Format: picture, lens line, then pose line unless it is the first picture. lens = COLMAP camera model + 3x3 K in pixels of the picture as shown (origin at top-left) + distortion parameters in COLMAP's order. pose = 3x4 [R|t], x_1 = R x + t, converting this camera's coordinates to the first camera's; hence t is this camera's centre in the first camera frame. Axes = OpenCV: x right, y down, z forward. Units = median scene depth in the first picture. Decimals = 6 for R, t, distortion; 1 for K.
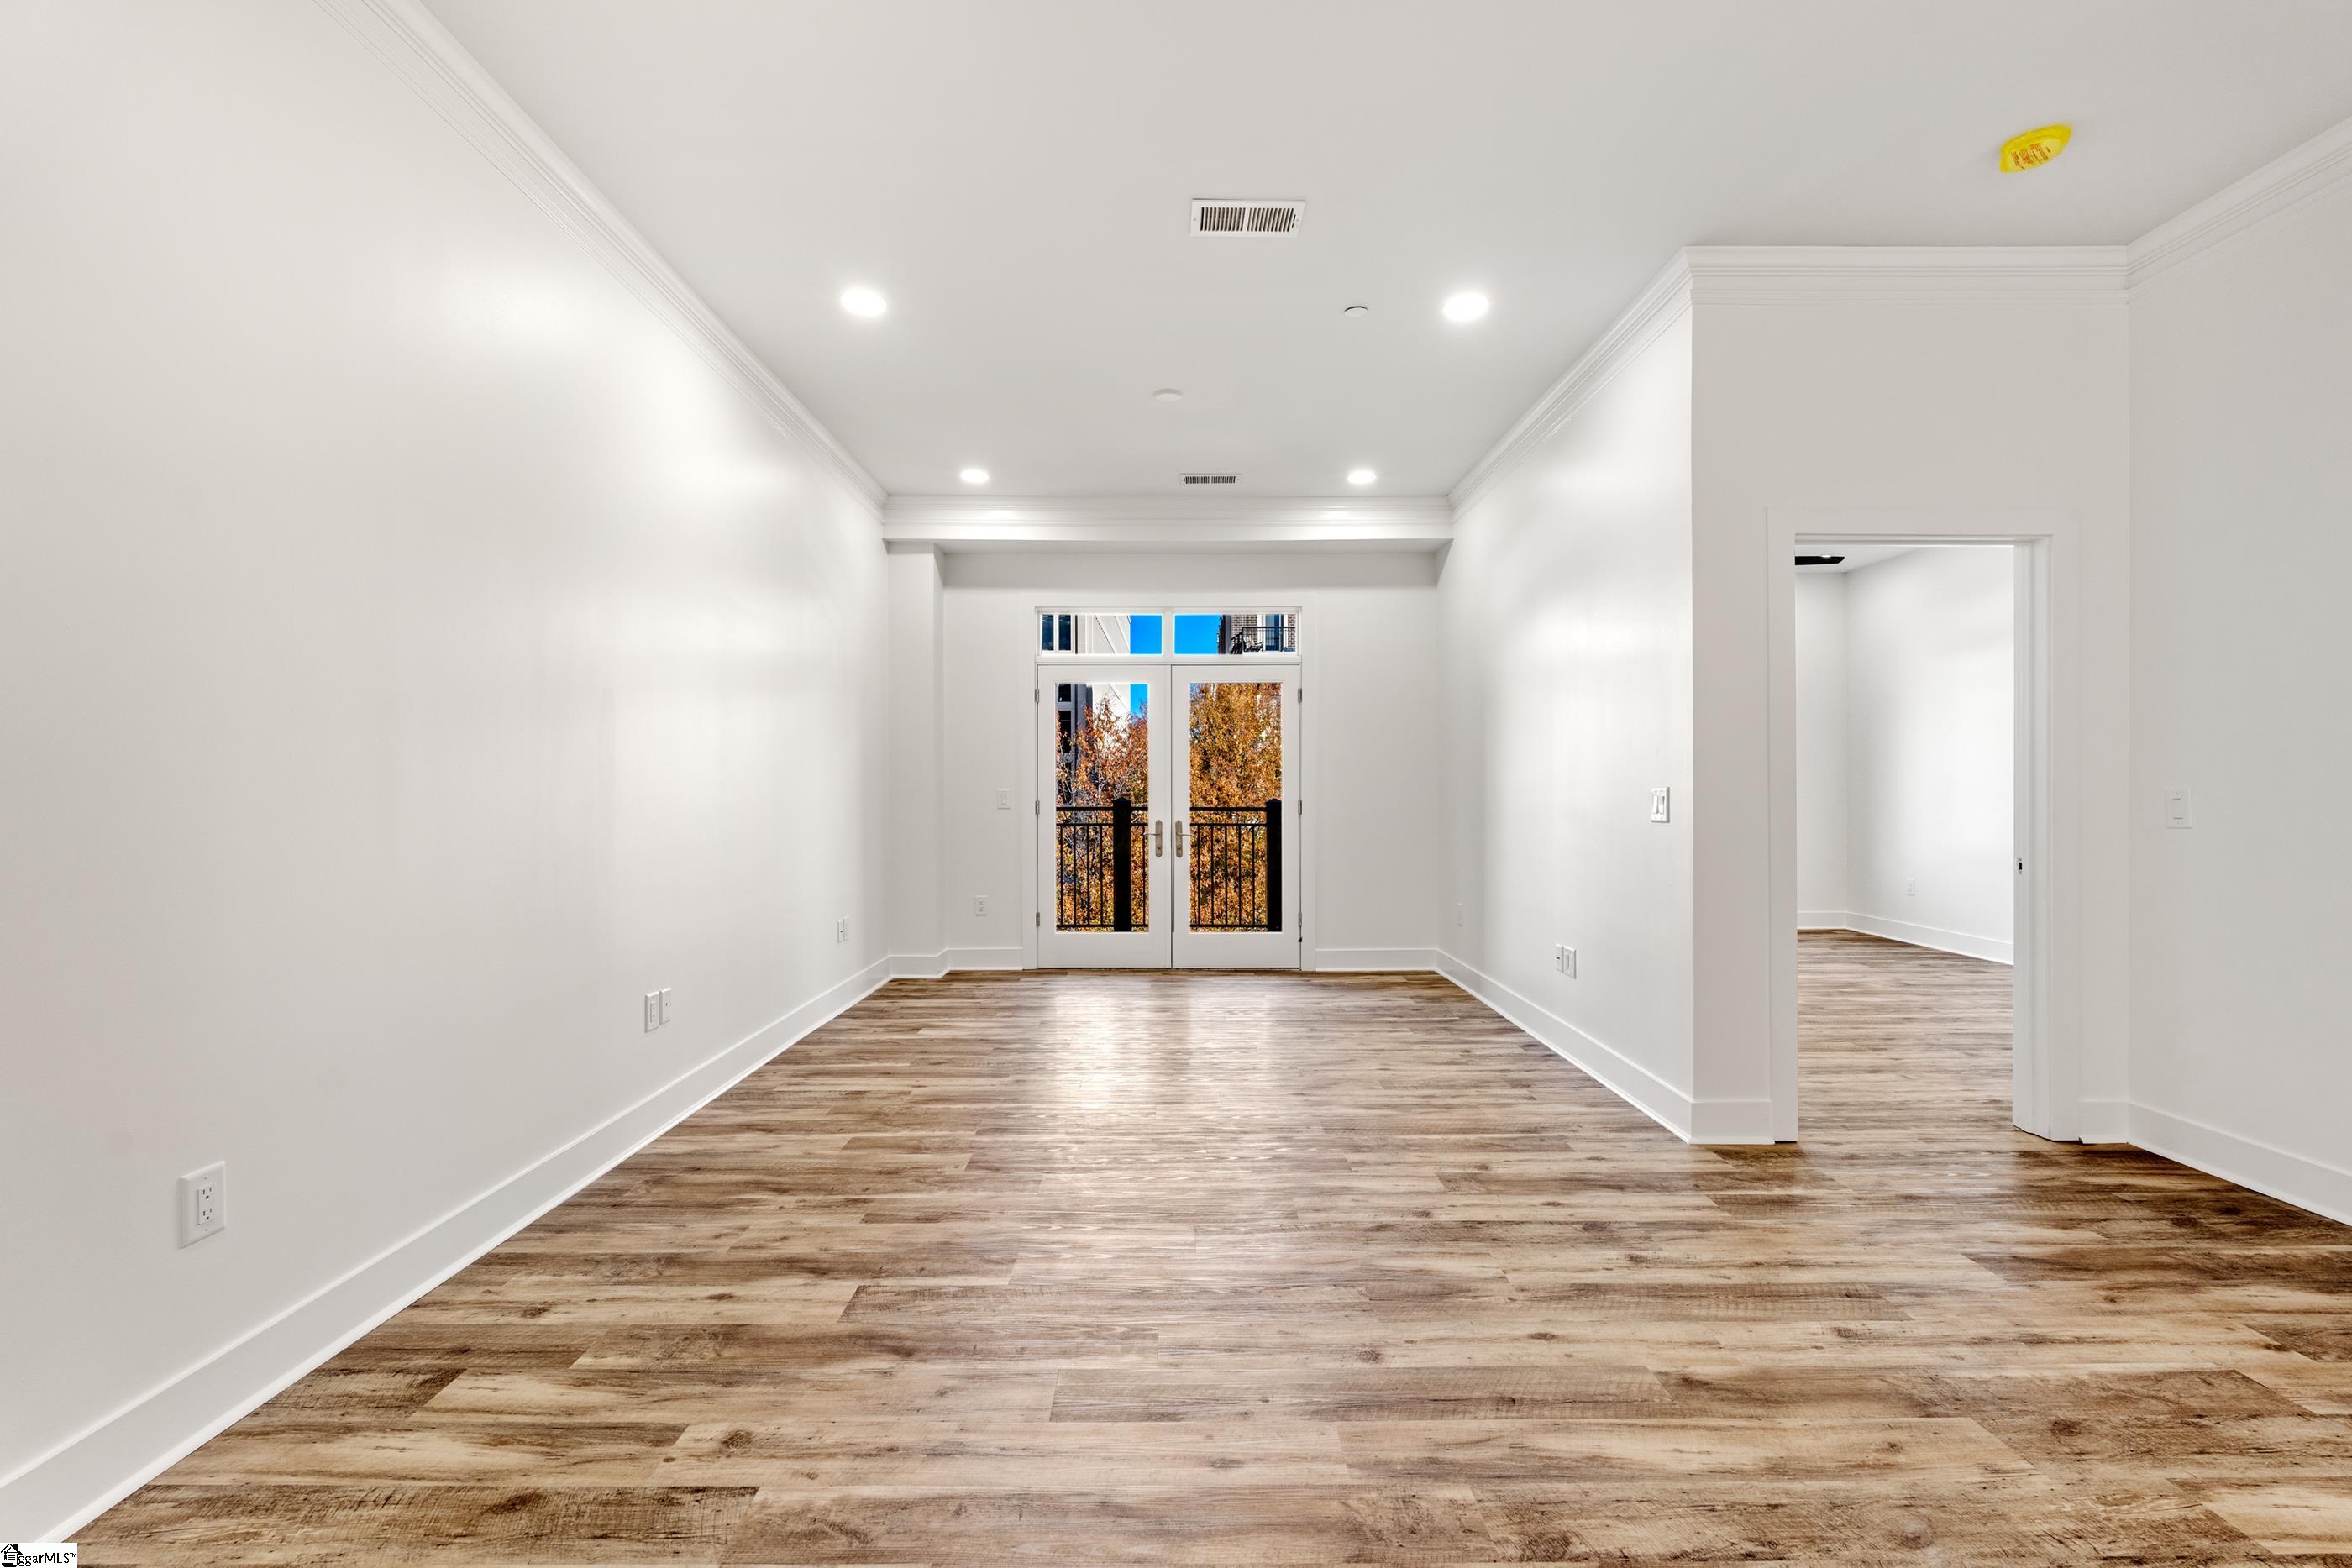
lens RADIAL K [[1030.4, 0, 1174.2], [0, 1030.4, 783.9], [0, 0, 1]] dist [-0.007230, 0.000660]
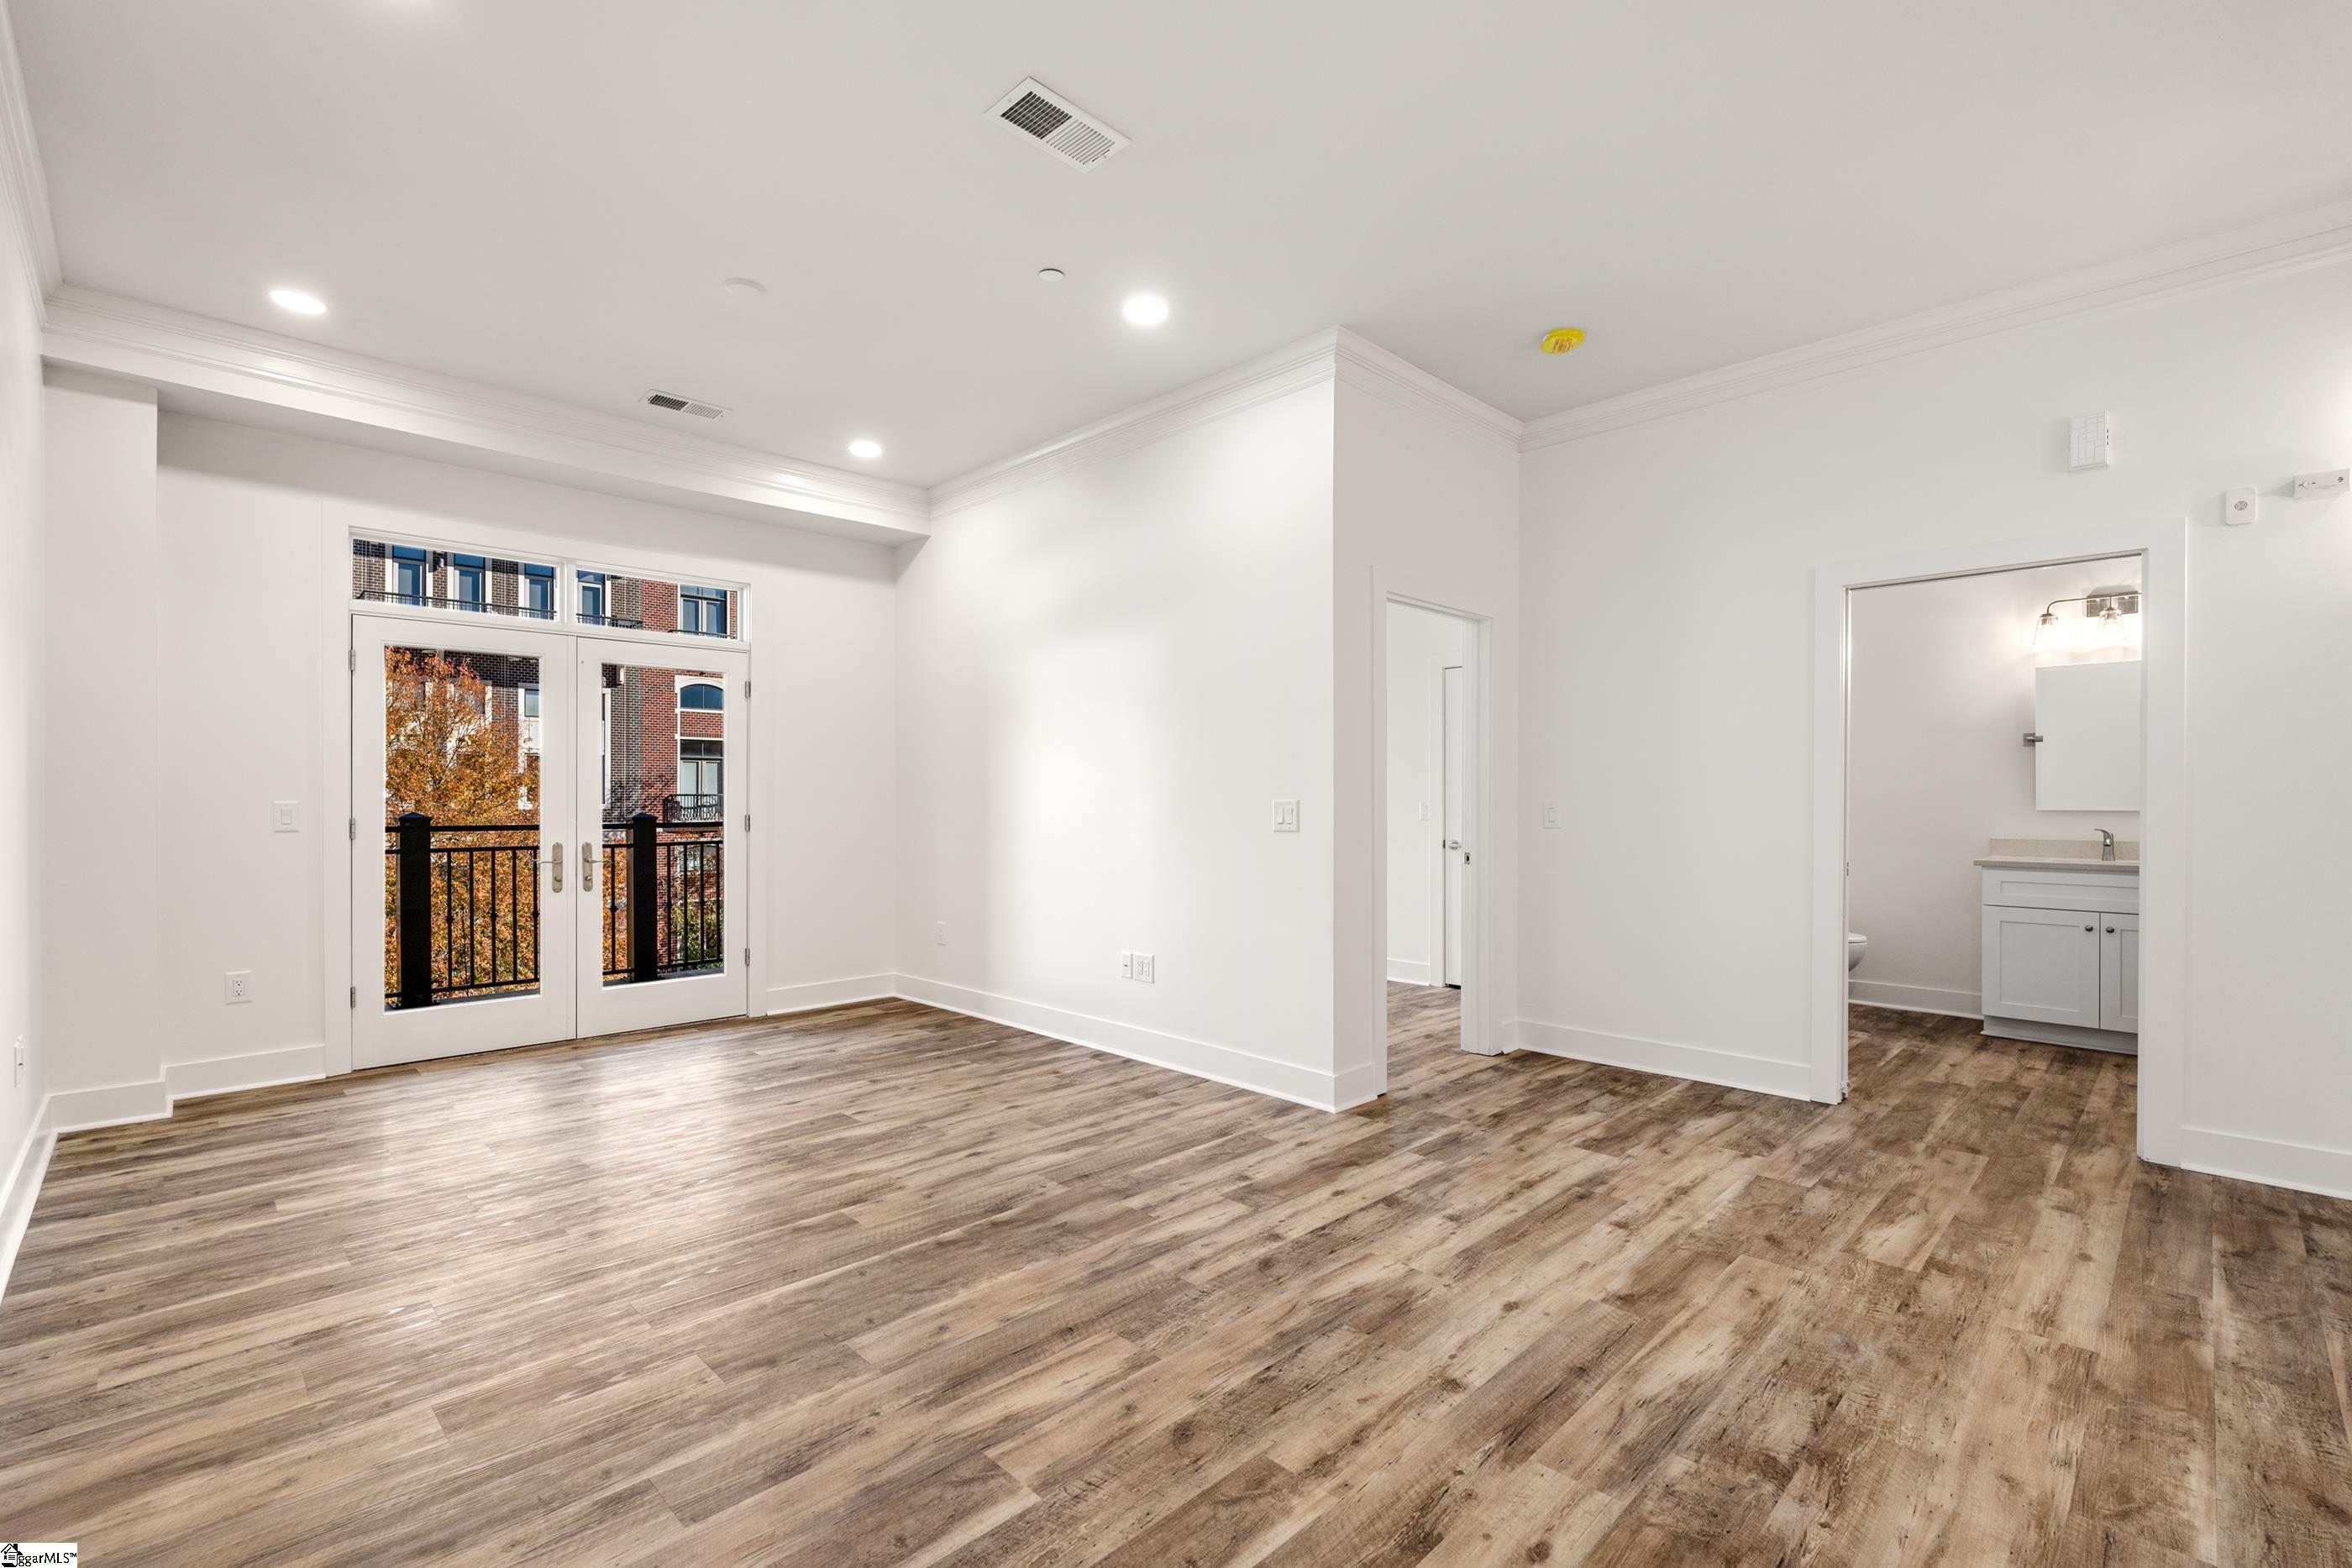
lens RADIAL K [[1030.4, 0, 1177.0], [0, 1030.4, 805.0], [0, 0, 1]] dist [-0.007230, 0.000660]
pose [[0.714810, -0.002314, 0.699315, -0.421071], [-0.004436, 0.999959, 0.007844, -0.000527], [-0.699304, -0.008709, 0.714771, 0.304591]]
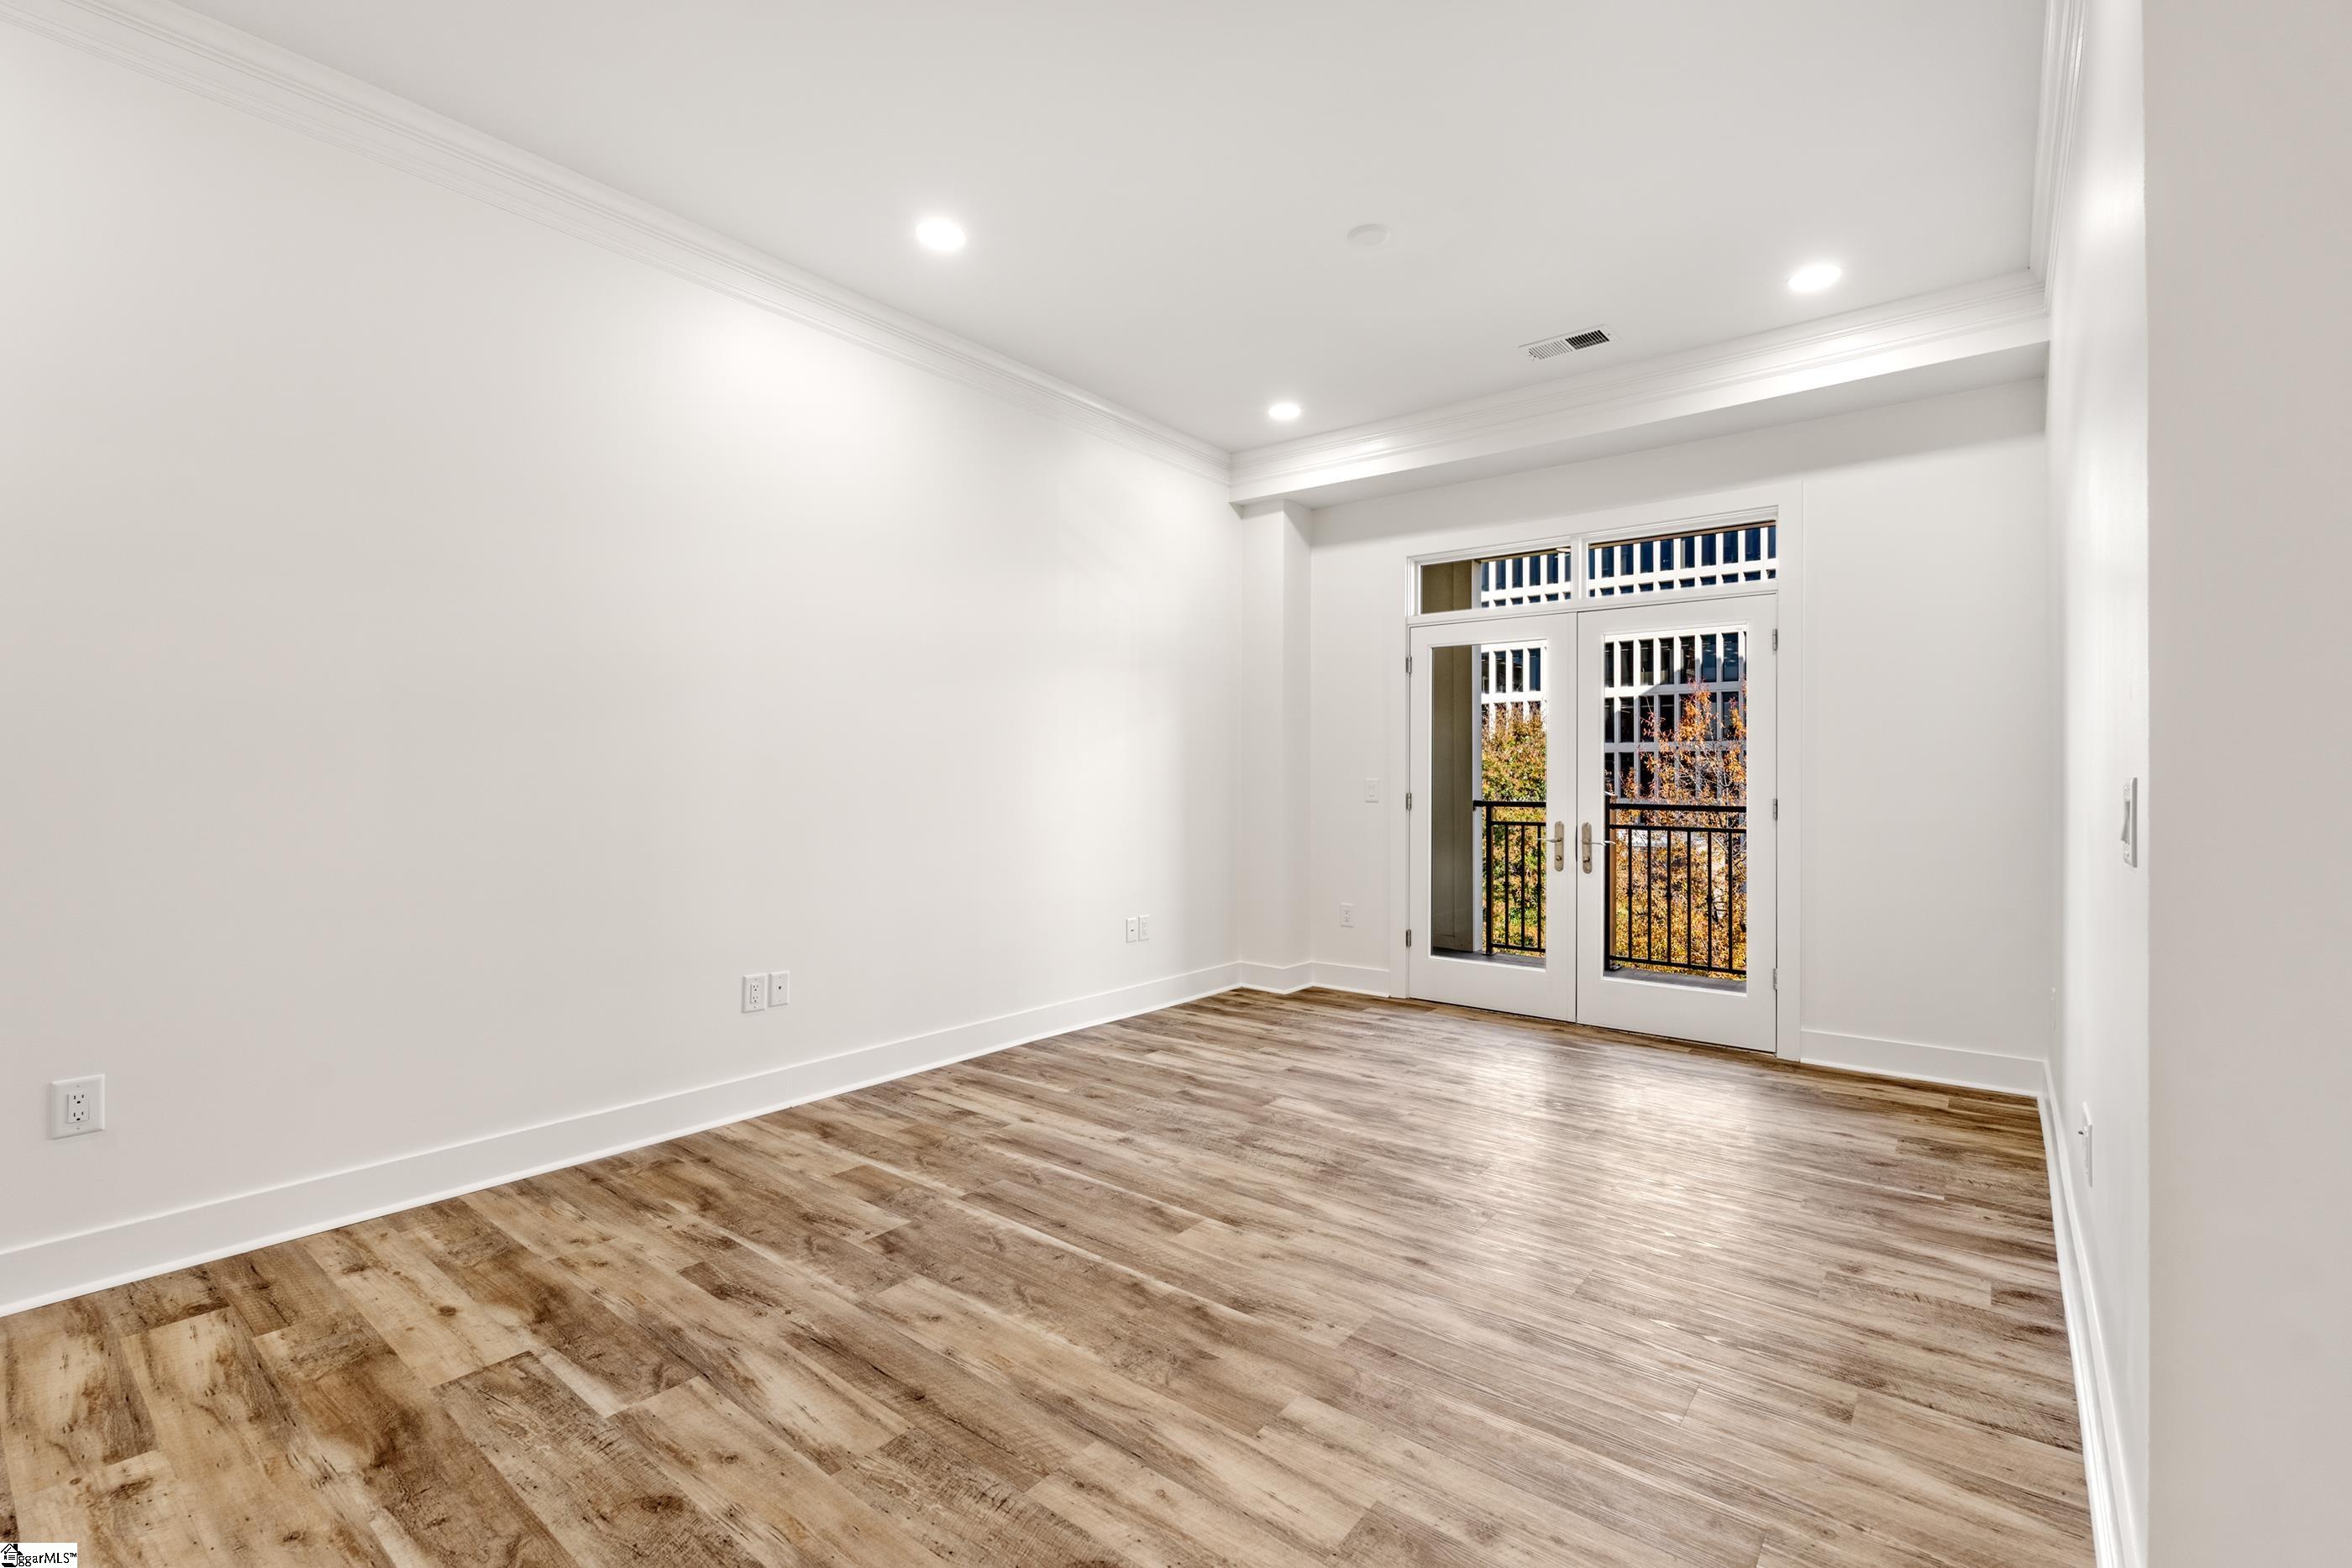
lens RADIAL K [[1030.4, 0, 1162.3], [0, 1030.4, 770.6], [0, 0, 1]] dist [-0.007230, 0.000660]
pose [[0.773400, 0.000602, -0.633918, 0.461783], [-0.002353, 0.999995, -0.001921, 0.001085], [0.633914, 0.002978, 0.773398, 0.474905]]
